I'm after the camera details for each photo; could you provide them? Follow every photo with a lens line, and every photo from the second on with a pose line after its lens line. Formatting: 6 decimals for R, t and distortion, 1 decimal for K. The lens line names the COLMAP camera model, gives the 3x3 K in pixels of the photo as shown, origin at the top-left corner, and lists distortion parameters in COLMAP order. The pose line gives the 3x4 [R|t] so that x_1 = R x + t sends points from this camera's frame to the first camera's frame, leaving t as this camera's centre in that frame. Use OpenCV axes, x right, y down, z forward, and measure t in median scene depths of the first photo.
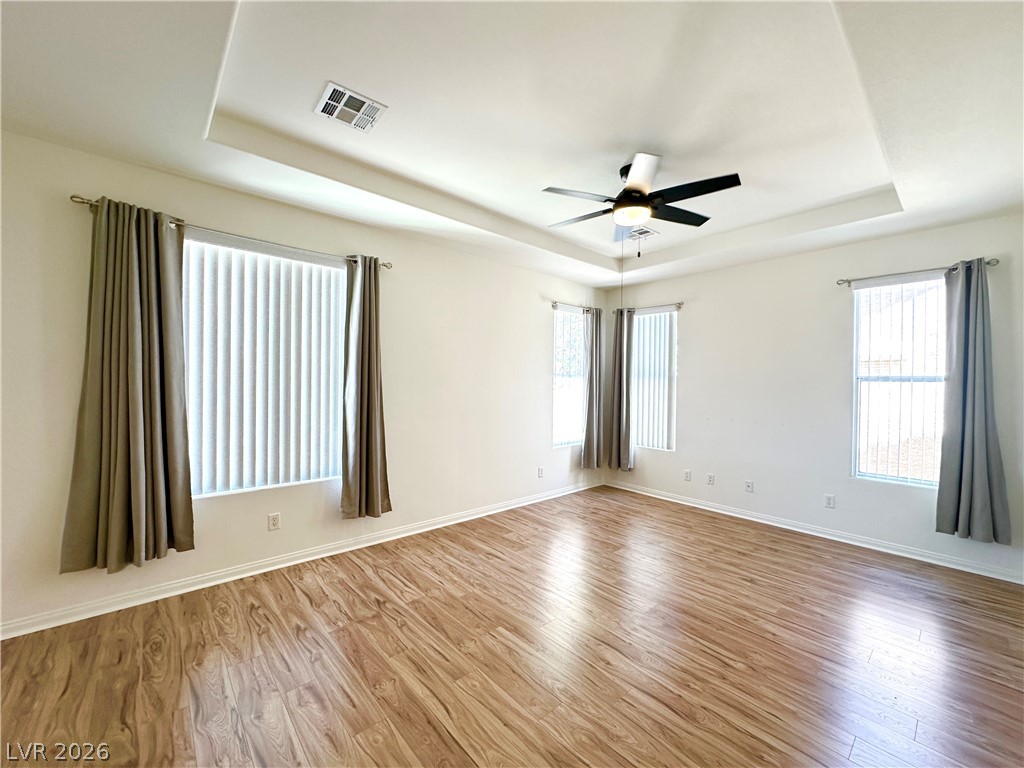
lens RADIAL K [[410.0, 0, 505.3], [0, 410.0, 387.0], [0, 0, 1]] dist [-0.003620, 0.000462]
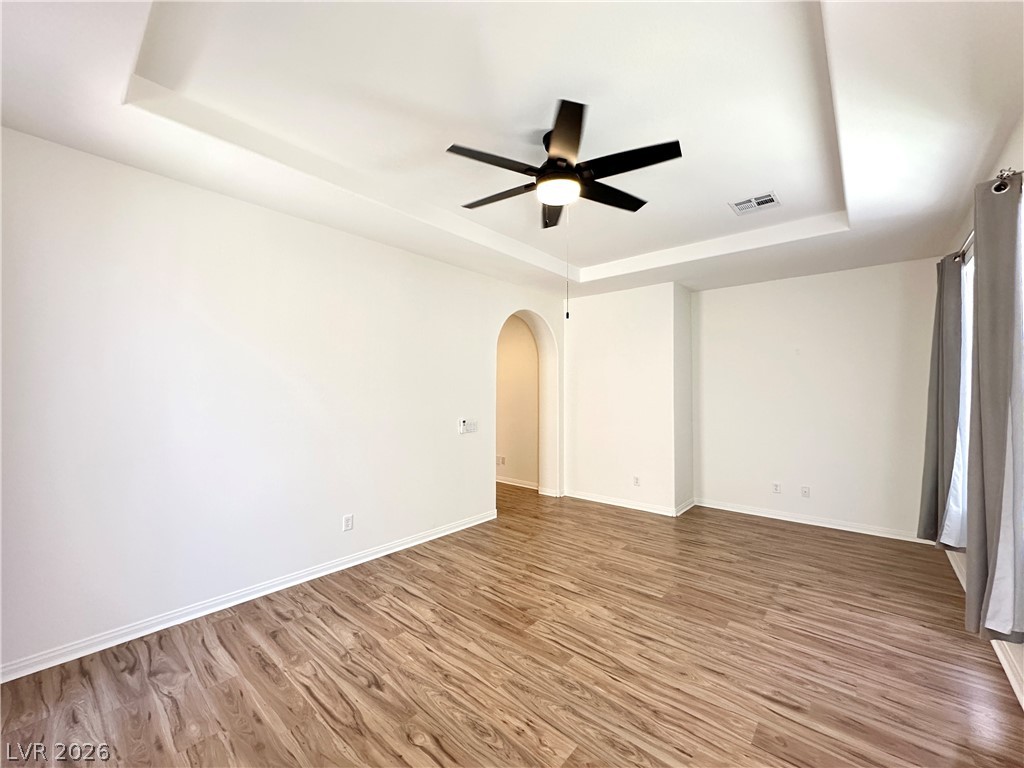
lens RADIAL K [[410.0, 0, 514.8], [0, 410.0, 383.5], [0, 0, 1]] dist [-0.003620, 0.000462]
pose [[-0.988789, -0.021512, -0.147765, 0.533710], [-0.020028, 0.999733, -0.011524, -0.015089], [0.147973, -0.008435, -0.988955, 1.882931]]
